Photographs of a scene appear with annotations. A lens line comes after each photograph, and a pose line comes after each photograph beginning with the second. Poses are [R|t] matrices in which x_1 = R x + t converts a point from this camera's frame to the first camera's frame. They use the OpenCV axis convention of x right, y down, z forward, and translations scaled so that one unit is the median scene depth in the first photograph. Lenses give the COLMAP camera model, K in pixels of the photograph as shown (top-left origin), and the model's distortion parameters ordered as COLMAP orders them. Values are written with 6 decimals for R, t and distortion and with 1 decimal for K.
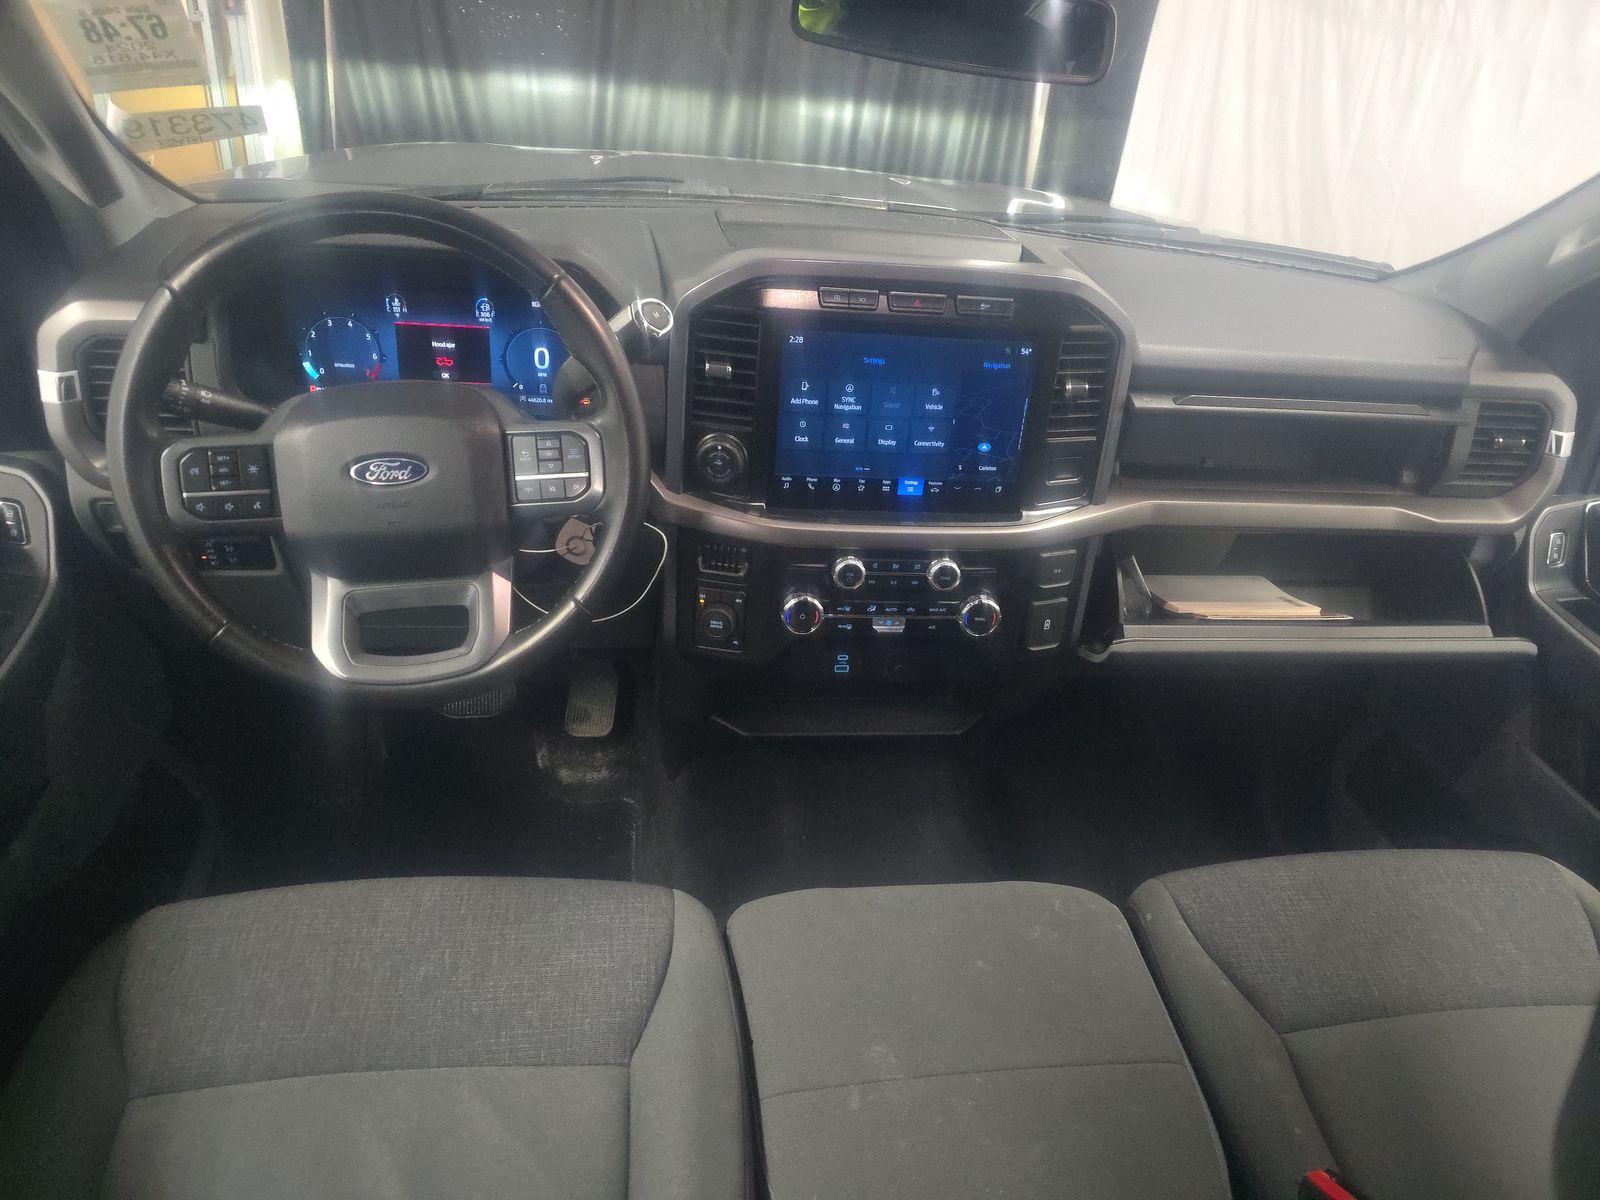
lens RADIAL K [[1071.6, 0, 805.9], [0, 1071.6, 673.6], [0, 0, 1]] dist [0.022004, -0.019432]
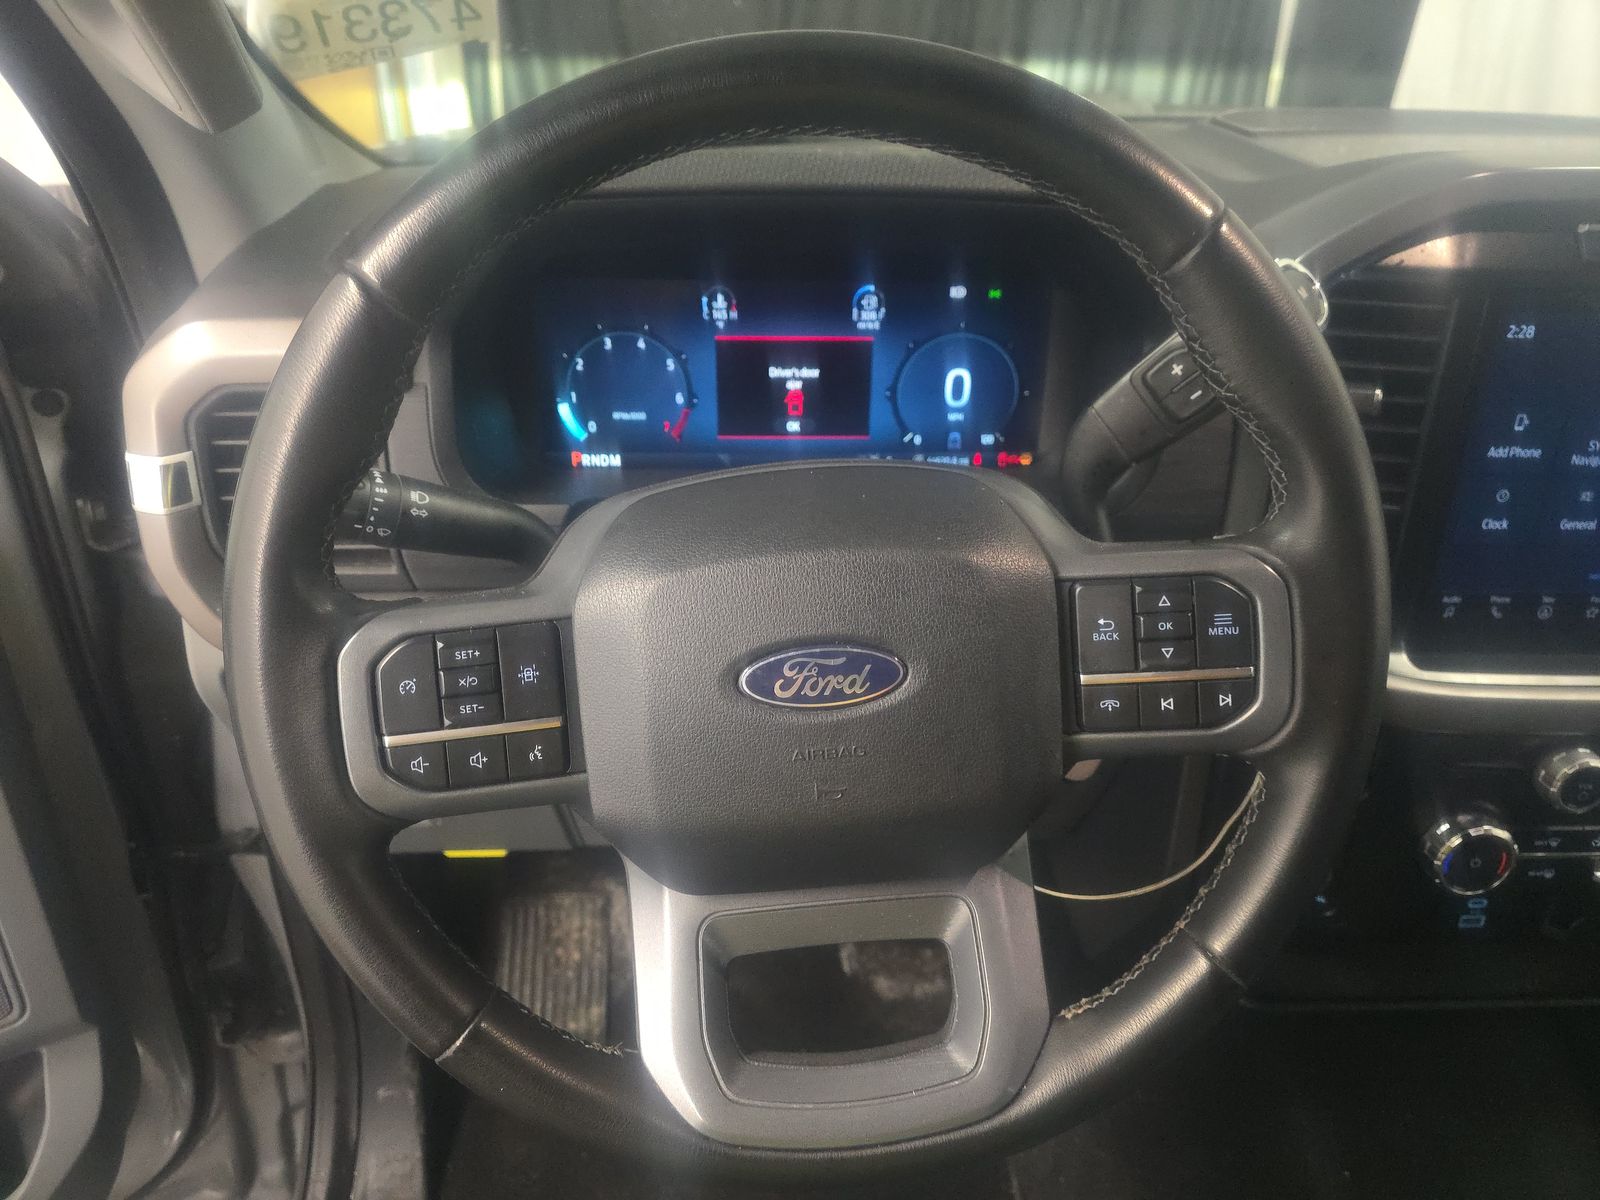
lens RADIAL K [[1077.5, 0, 795.0], [0, 1077.5, 682.9], [0, 0, 1]] dist [0.038226, -0.041697]
pose [[0.990767, -0.003346, -0.135535, -0.293324], [0.004105, 0.999977, 0.005323, -0.162725], [0.135515, -0.005830, 0.990758, 0.486419]]
